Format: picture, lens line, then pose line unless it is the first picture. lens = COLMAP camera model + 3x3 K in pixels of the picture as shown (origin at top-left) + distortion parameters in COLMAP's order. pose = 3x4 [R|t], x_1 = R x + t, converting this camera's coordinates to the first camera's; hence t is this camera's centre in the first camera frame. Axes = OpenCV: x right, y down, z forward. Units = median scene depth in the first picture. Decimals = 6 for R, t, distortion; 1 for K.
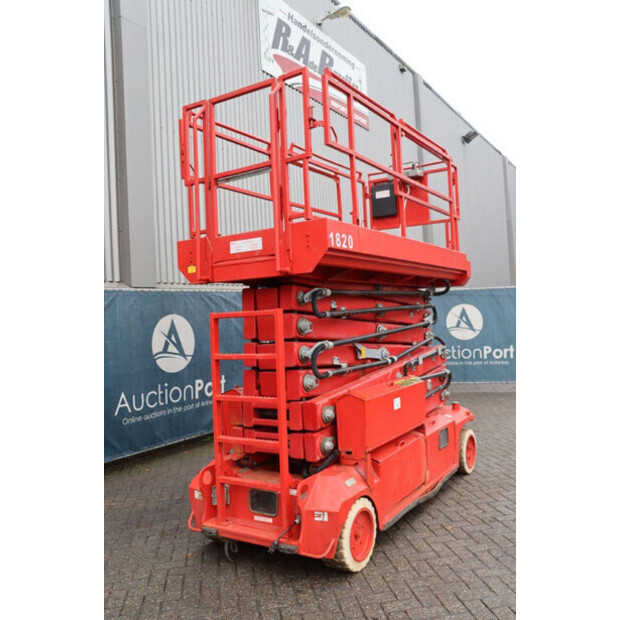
lens RADIAL K [[565.8, 0, 310.0], [0, 565.8, 310.0], [0, 0, 1]] dist [-0.091636, 0.022316]
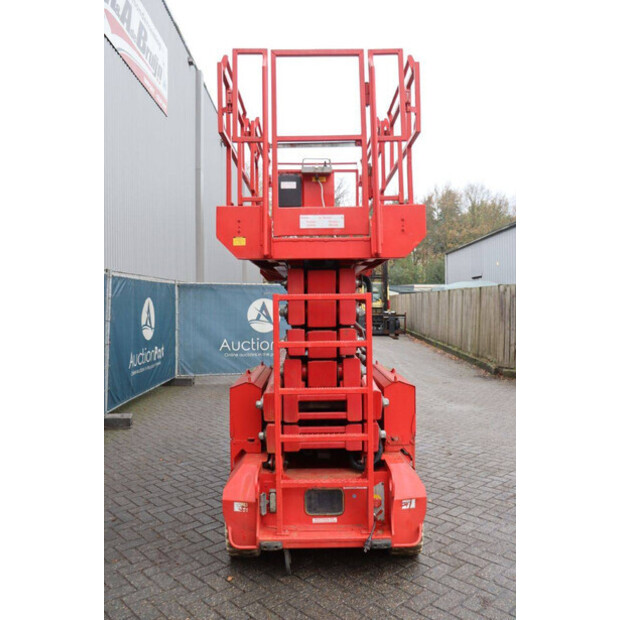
lens RADIAL K [[546.0, 0, 310.0], [0, 546.0, 310.0], [0, 0, 1]] dist [-0.146948, 0.140694]
pose [[0.840846, 0.033002, 0.540268, -0.566744], [-0.037580, 0.999290, -0.002553, 0.028939], [-0.539969, -0.018156, 0.841489, 0.261323]]
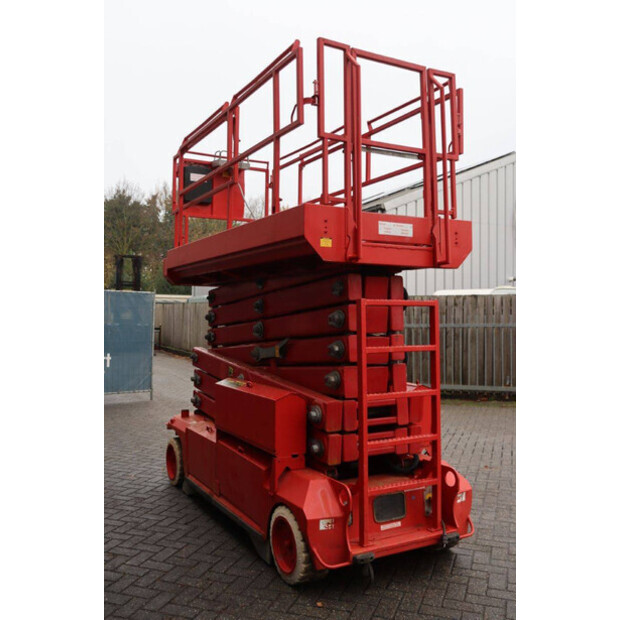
lens RADIAL K [[614.0, 0, 310.0], [0, 614.0, 310.0], [0, 0, 1]] dist [-0.073318, 0.035712]
pose [[0.474028, 0.058383, 0.878572, -1.002937], [-0.038421, 0.998220, -0.045605, 0.066051], [-0.879671, -0.012138, 0.475428, 0.613990]]
